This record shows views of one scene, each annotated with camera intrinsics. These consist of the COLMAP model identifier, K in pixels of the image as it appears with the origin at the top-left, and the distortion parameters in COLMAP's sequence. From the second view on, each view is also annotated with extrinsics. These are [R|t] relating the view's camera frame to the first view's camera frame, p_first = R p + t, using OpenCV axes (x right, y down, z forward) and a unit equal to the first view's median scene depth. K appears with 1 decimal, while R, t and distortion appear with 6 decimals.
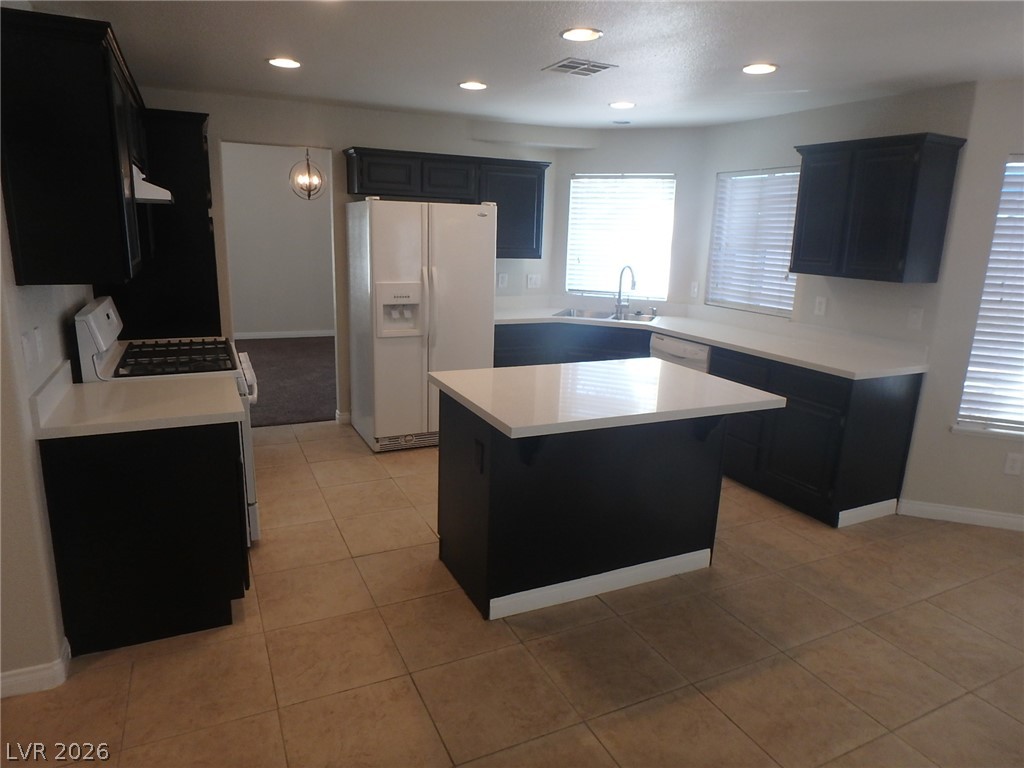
lens RADIAL K [[644.0, 0, 504.0], [0, 644.0, 382.4], [0, 0, 1]] dist [-0.005384, 0.001782]
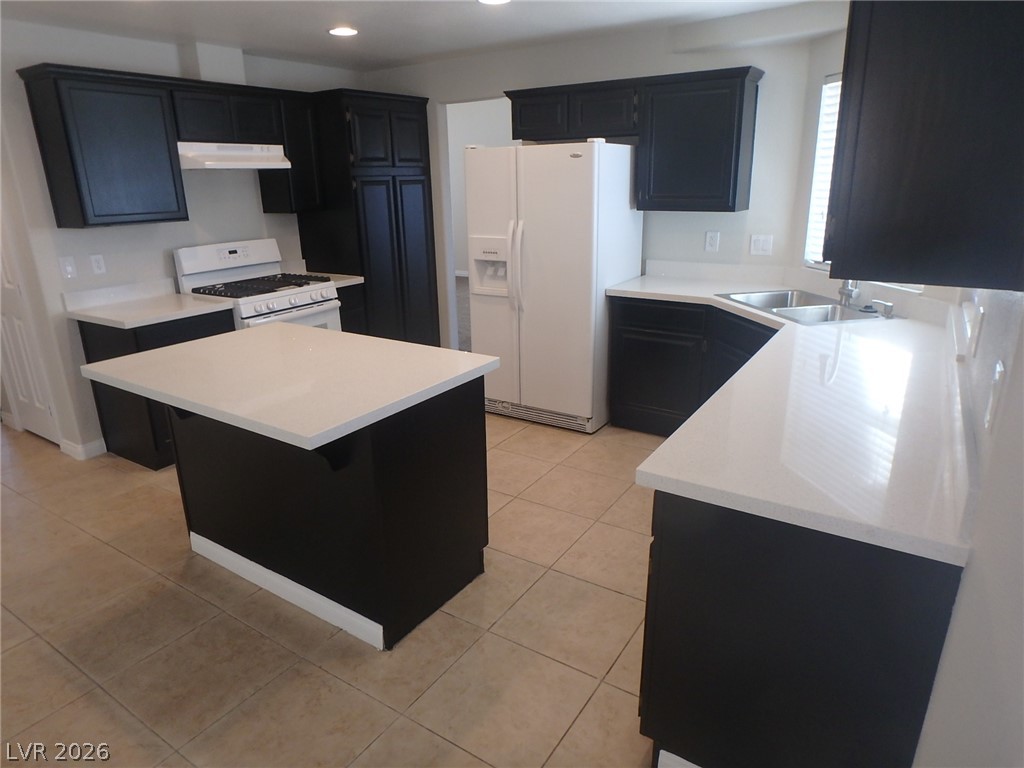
lens RADIAL K [[644.0, 0, 505.1], [0, 644.0, 383.8], [0, 0, 1]] dist [-0.005384, 0.001782]
pose [[0.510587, 0.234818, -0.827140, 0.673752], [-0.162936, 0.970979, 0.175074, -0.114984], [0.844247, 0.045381, 0.534030, 0.523594]]
